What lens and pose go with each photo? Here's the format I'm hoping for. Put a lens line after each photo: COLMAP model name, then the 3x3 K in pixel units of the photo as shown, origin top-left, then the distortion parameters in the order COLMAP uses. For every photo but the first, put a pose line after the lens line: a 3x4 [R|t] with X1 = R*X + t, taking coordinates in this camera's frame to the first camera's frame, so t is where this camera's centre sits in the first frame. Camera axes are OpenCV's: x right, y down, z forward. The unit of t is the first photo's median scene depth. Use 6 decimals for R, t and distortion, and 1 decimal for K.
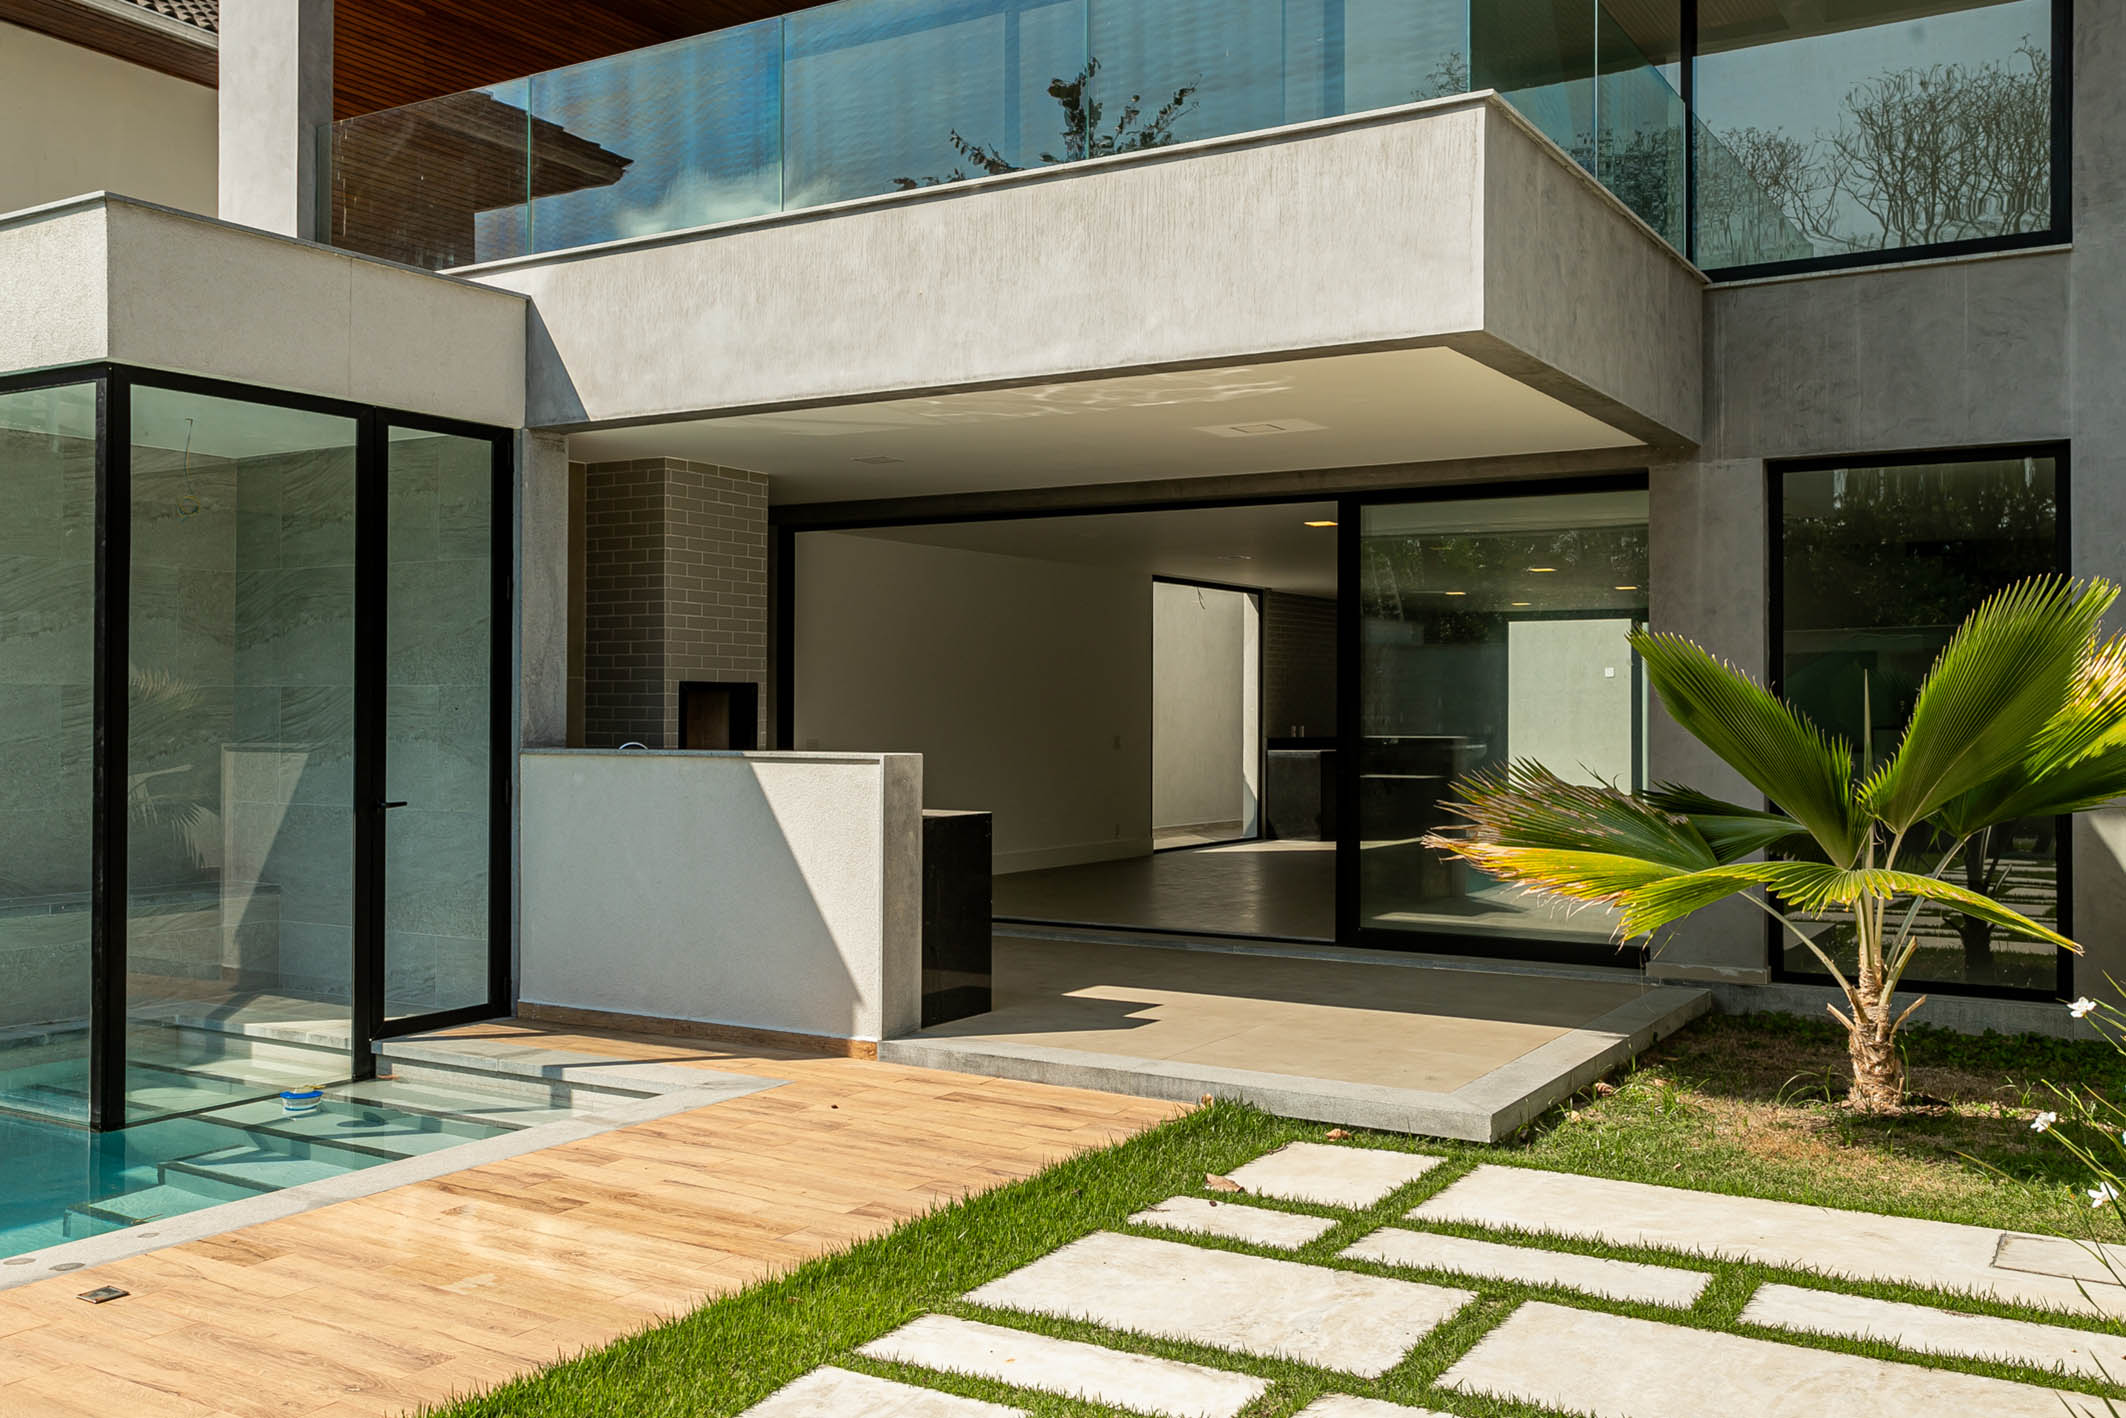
lens RADIAL K [[1880.0, 0, 1068.4], [0, 1880.0, 697.5], [0, 0, 1]] dist [0.001853, 0.007797]
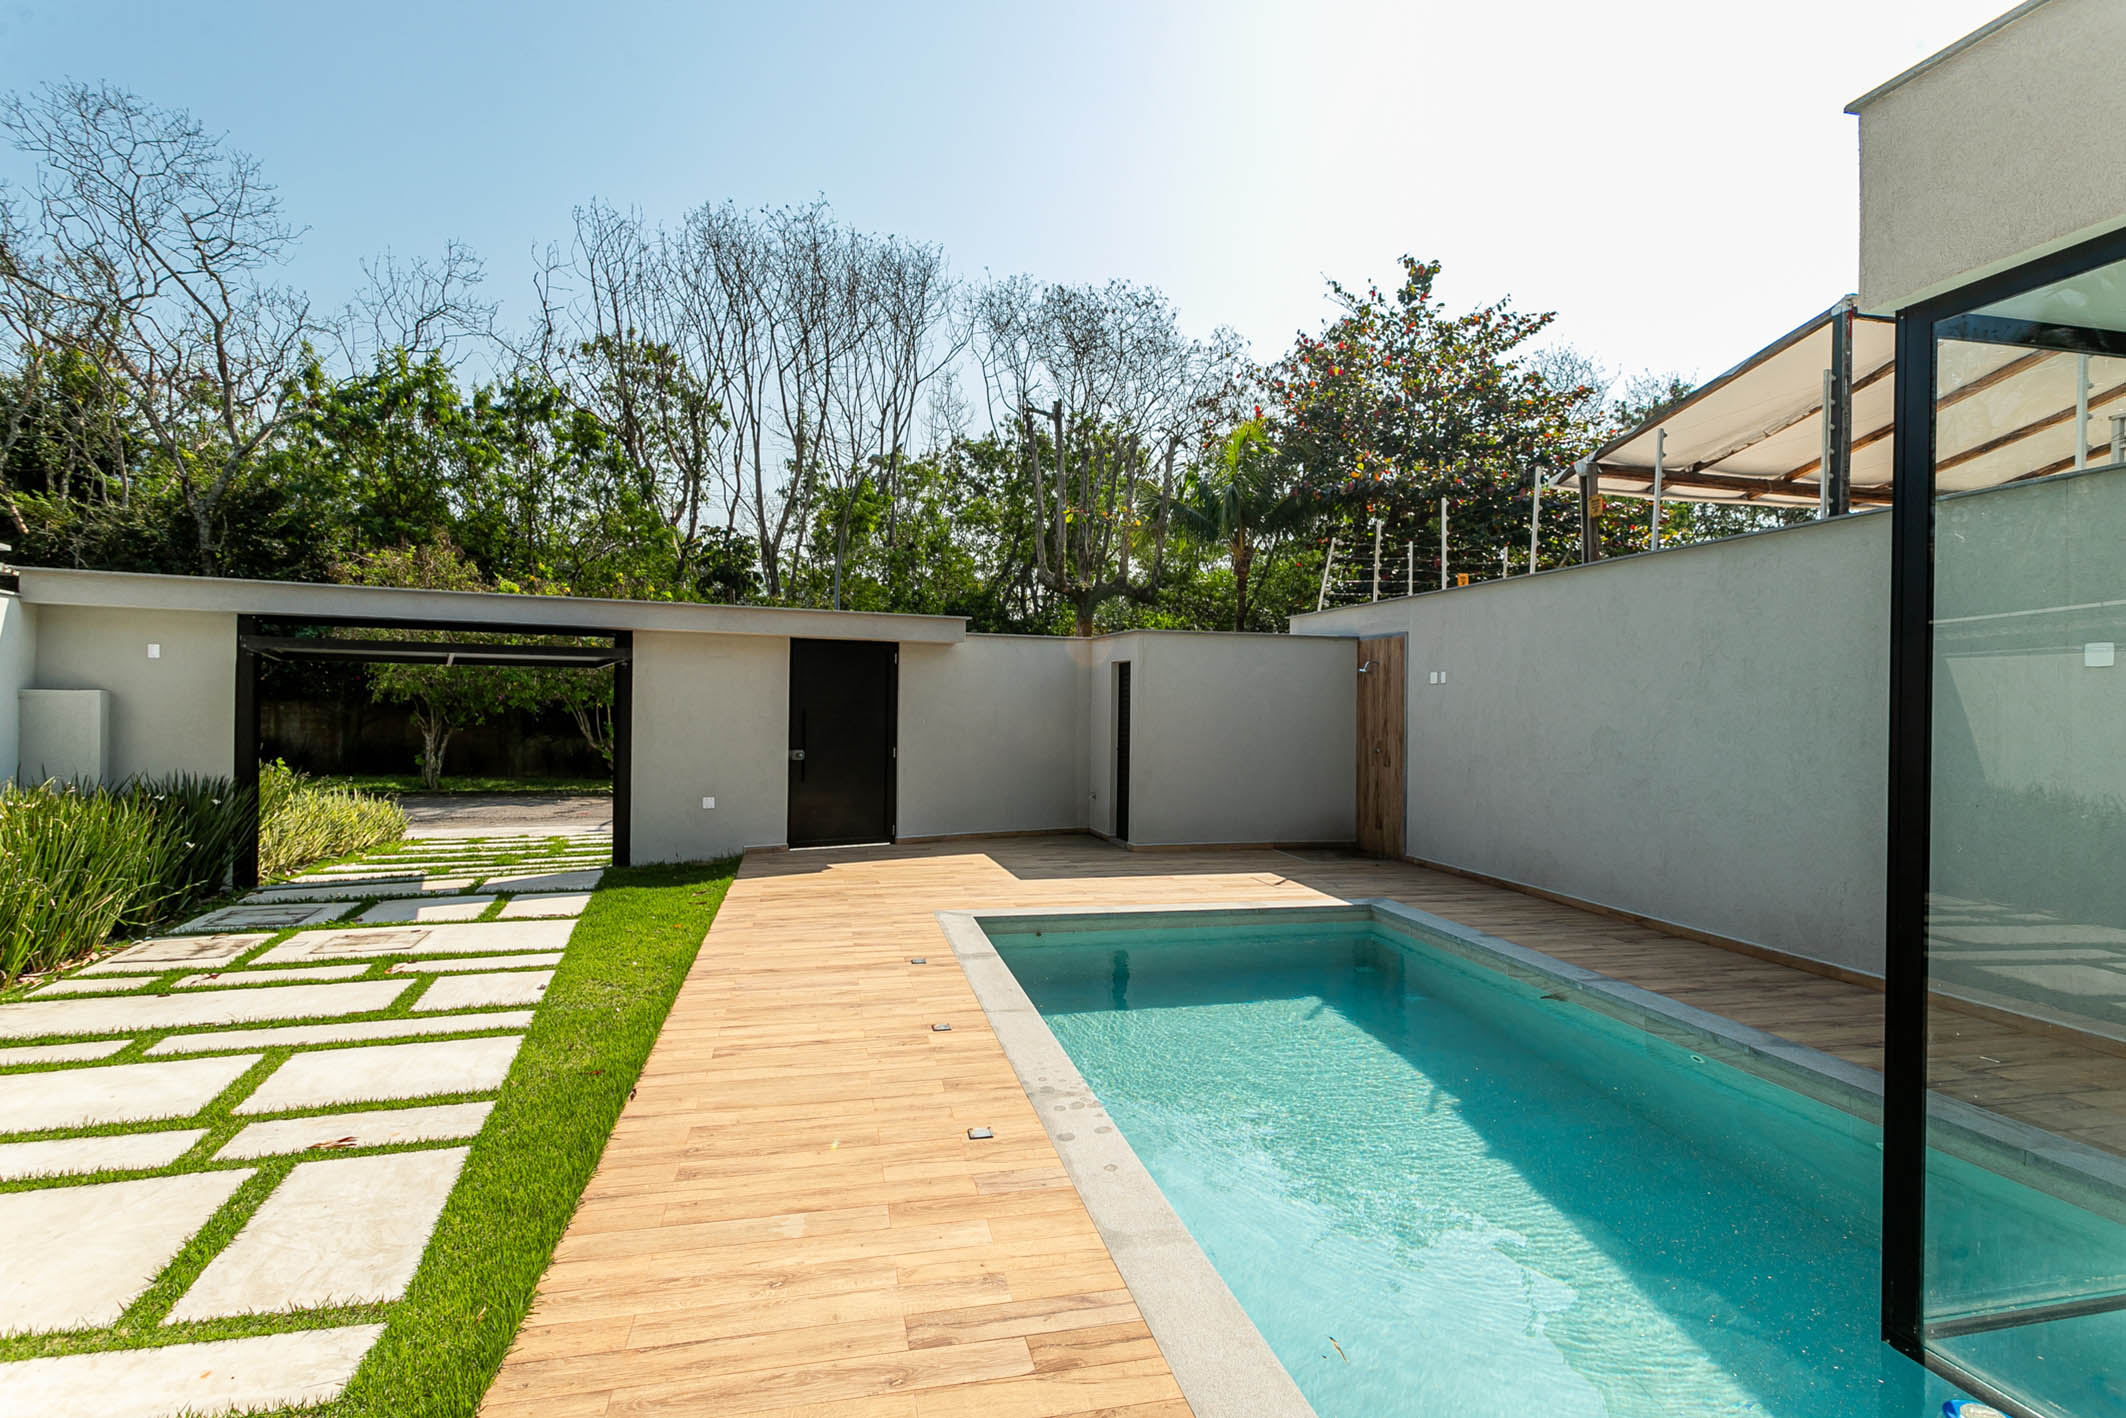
lens RADIAL K [[1064.4, 0, 1063.4], [0, 1064.4, 702.3], [0, 0, 1]] dist [-0.000982, 0.000374]
pose [[-0.721256, -0.010386, -0.692591, 0.021815], [-0.008276, 0.999945, -0.006375, -0.014705], [0.692620, 0.001134, -0.721302, 0.936198]]
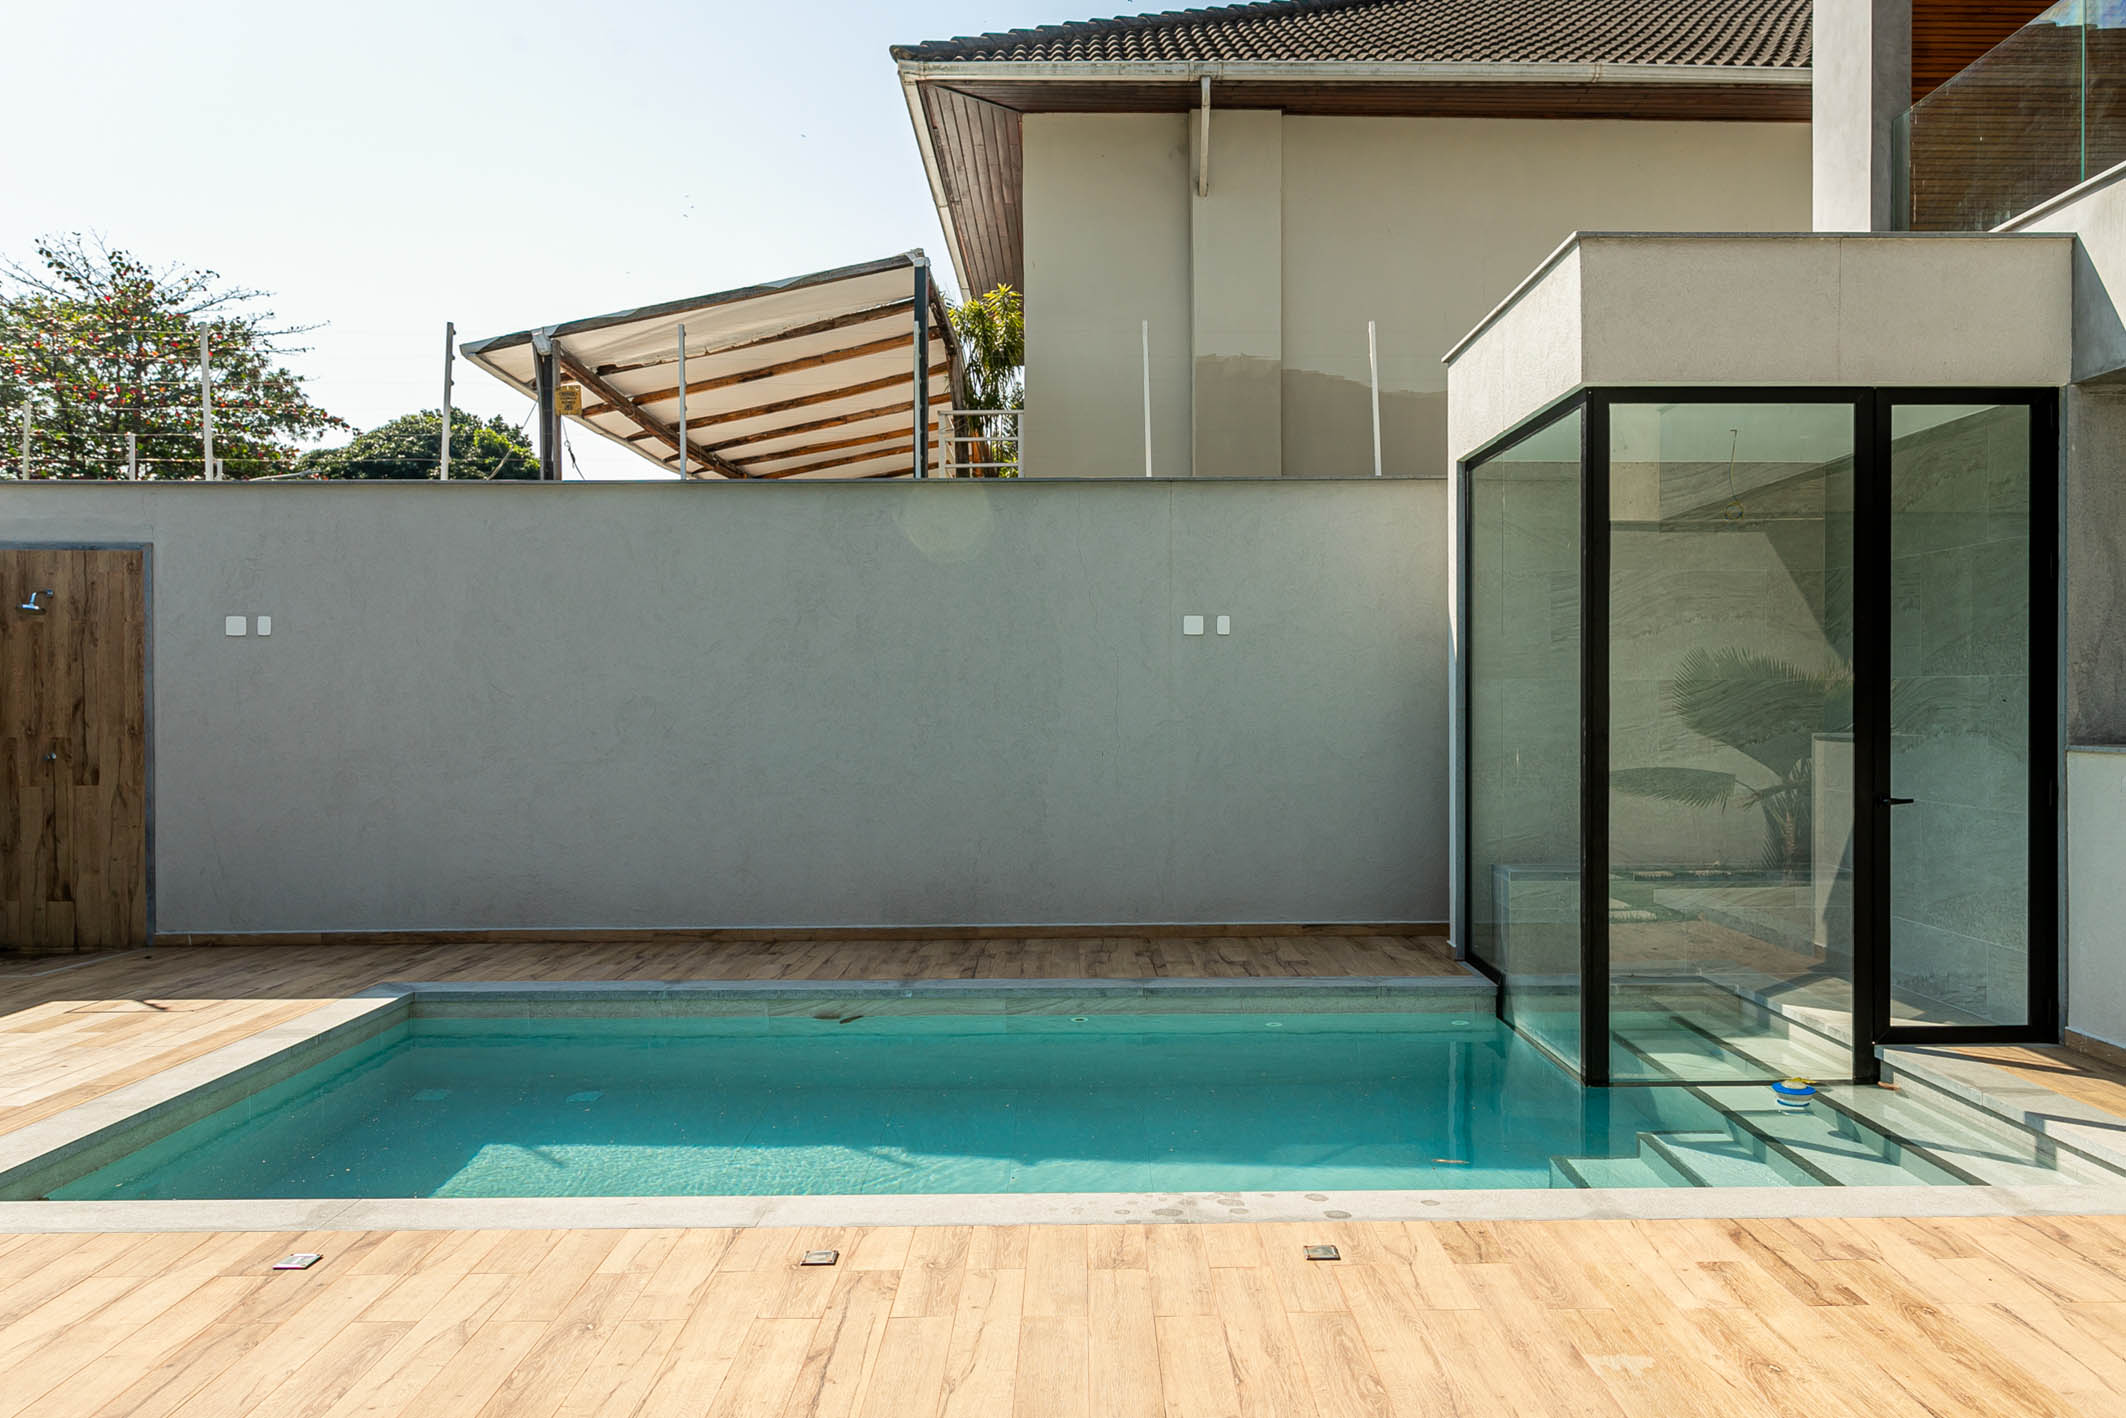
lens RADIAL K [[1564.4, 0, 1110.3], [0, 1564.4, 705.8], [0, 0, 1]] dist [0.001115, 0.006145]
pose [[0.540511, 0.000525, -0.841337, 0.095459], [0.008339, 0.999947, 0.005982, 0.000166], [0.841296, -0.010249, 0.540478, 0.237734]]
